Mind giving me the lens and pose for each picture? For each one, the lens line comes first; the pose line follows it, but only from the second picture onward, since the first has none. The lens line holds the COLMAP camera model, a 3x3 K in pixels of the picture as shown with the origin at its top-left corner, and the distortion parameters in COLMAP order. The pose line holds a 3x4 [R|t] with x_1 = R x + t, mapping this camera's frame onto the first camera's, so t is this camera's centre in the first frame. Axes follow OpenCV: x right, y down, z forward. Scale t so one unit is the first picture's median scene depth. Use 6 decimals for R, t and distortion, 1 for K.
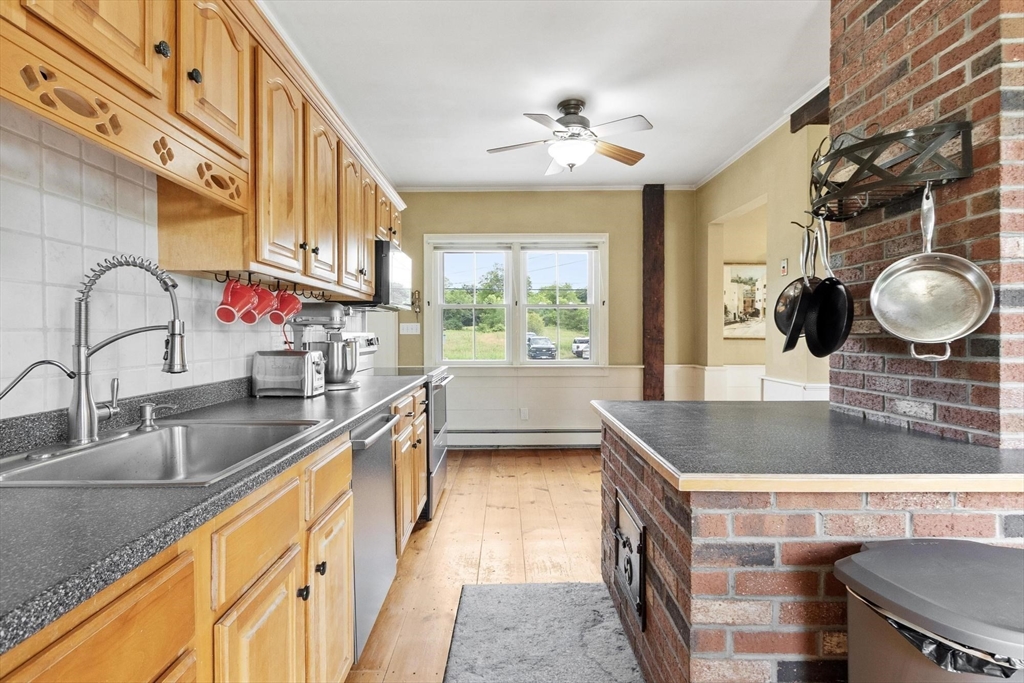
lens RADIAL K [[471.0, 0, 506.5], [0, 471.0, 338.0], [0, 0, 1]] dist [-0.007797, 0.000014]
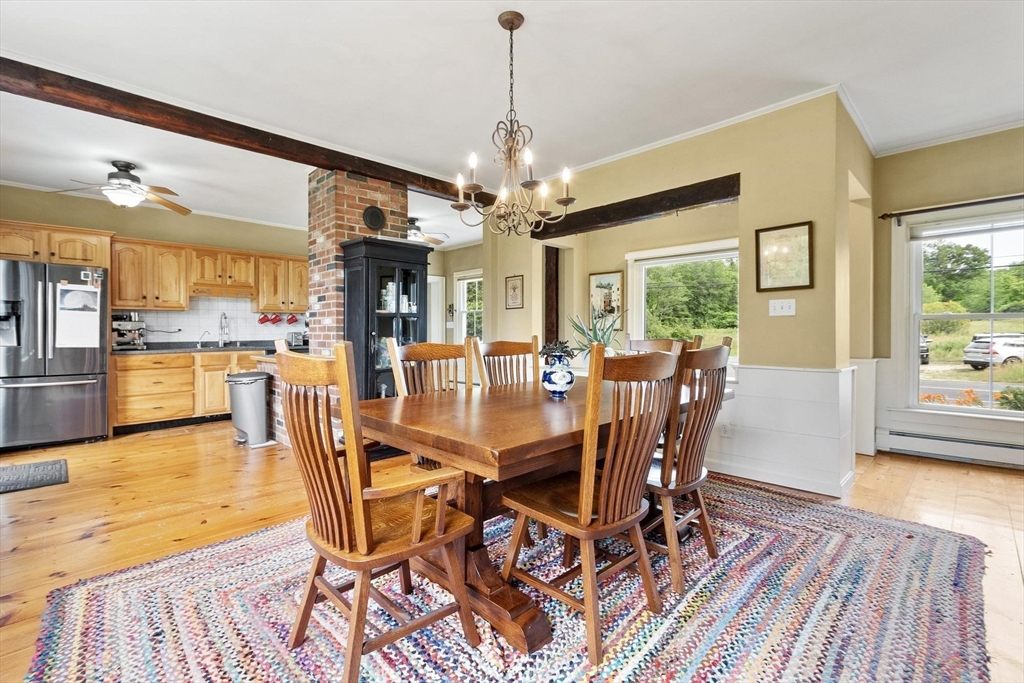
lens RADIAL K [[460.0, 0, 512.1], [0, 460.0, 336.4], [0, 0, 1]] dist [0.002988, -0.000978]
pose [[0.712135, 0.006412, -0.702013, 3.883719], [-0.003713, 0.999979, 0.005367, 0.043011], [0.702033, -0.001215, 0.712144, -0.326232]]
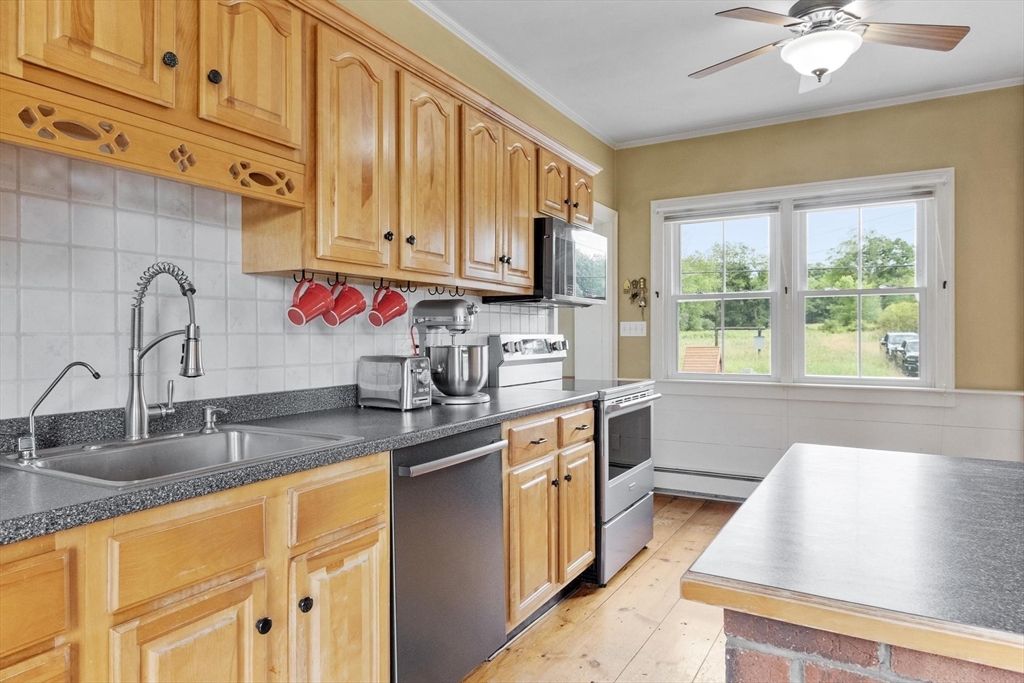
lens RADIAL K [[626.1, 0, 517.4], [0, 626.1, 333.0], [0, 0, 1]] dist [0.002120, -0.002809]
pose [[0.869670, -0.000449, -0.493633, 0.412740], [-0.005075, 0.999939, -0.009851, -0.007470], [0.493607, 0.011072, 0.869615, 0.130504]]
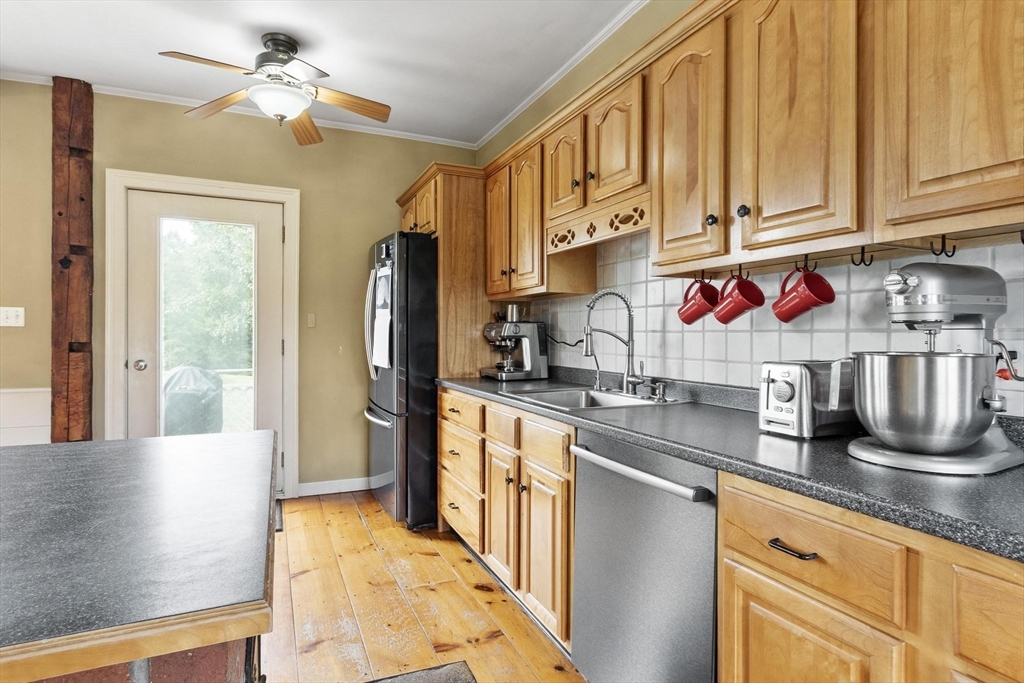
lens RADIAL K [[552.8, 0, 516.7], [0, 552.8, 336.5], [0, 0, 1]] dist [0.008475, 0.000995]
pose [[-0.910900, 0.011765, -0.412459, 0.270576], [0.005554, 0.999852, 0.016254, -0.027731], [0.412590, 0.012515, -0.910831, 1.999491]]
